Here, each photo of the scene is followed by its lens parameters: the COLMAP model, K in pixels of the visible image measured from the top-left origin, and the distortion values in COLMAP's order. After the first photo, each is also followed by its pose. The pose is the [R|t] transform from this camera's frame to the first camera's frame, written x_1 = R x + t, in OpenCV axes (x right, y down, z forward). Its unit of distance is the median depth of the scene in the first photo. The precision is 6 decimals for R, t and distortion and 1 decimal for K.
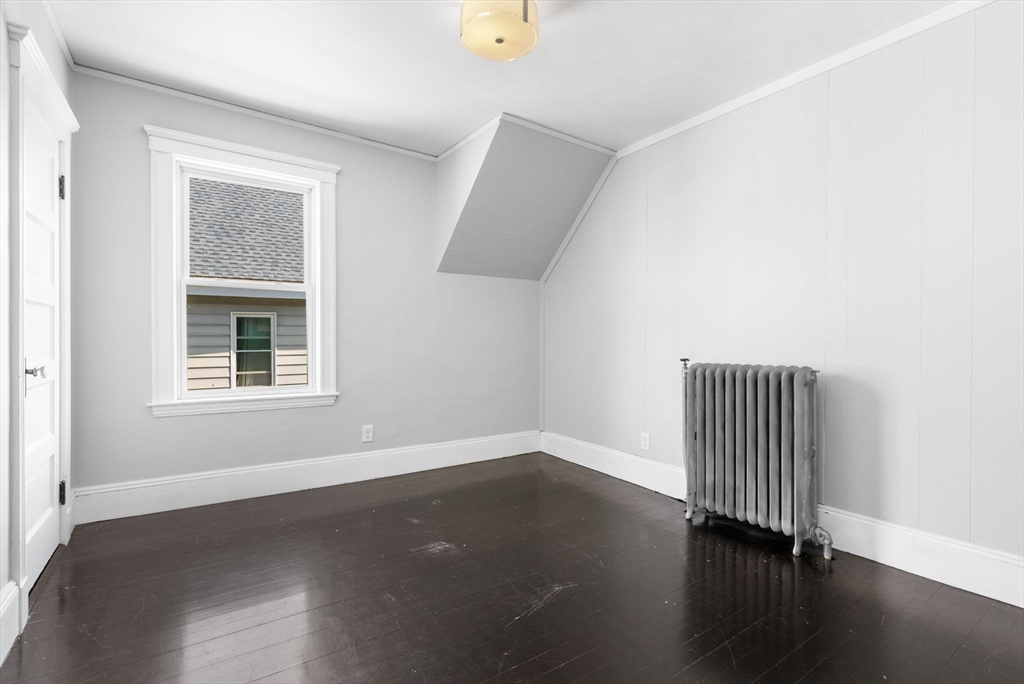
lens RADIAL K [[476.0, 0, 512.7], [0, 476.0, 331.5], [0, 0, 1]] dist [-0.000524, -0.000337]
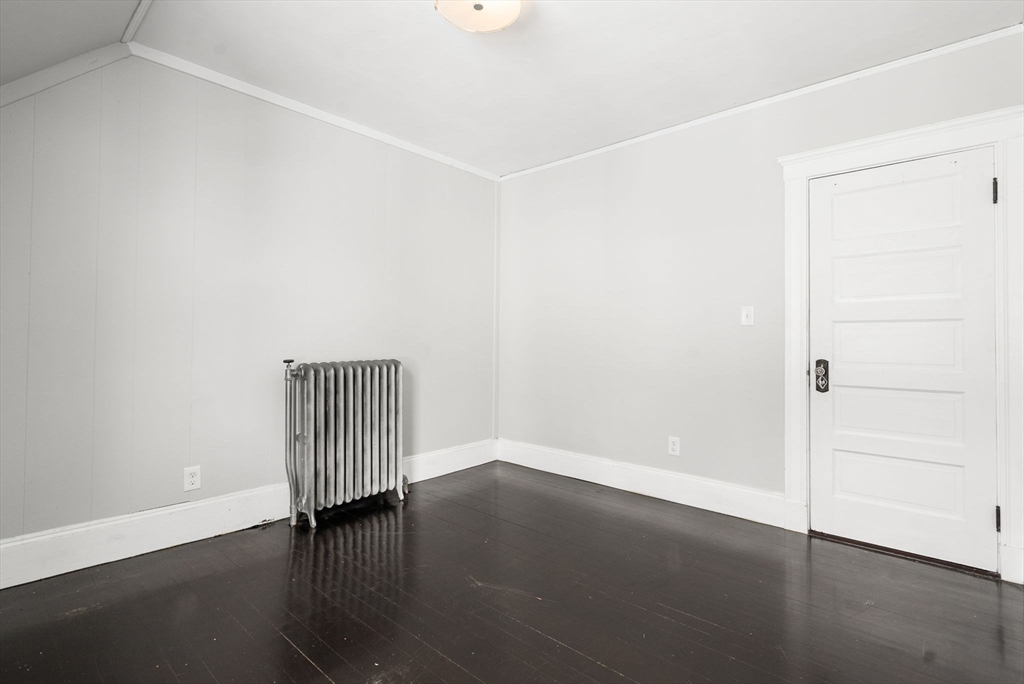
lens RADIAL K [[476.0, 0, 512.7], [0, 476.0, 331.5], [0, 0, 1]] dist [-0.000524, -0.000337]
pose [[-0.214982, 0.011997, 0.976544, -0.626891], [-0.019497, 0.999673, -0.016573, 0.010398], [-0.976423, -0.022602, -0.214678, 0.792101]]
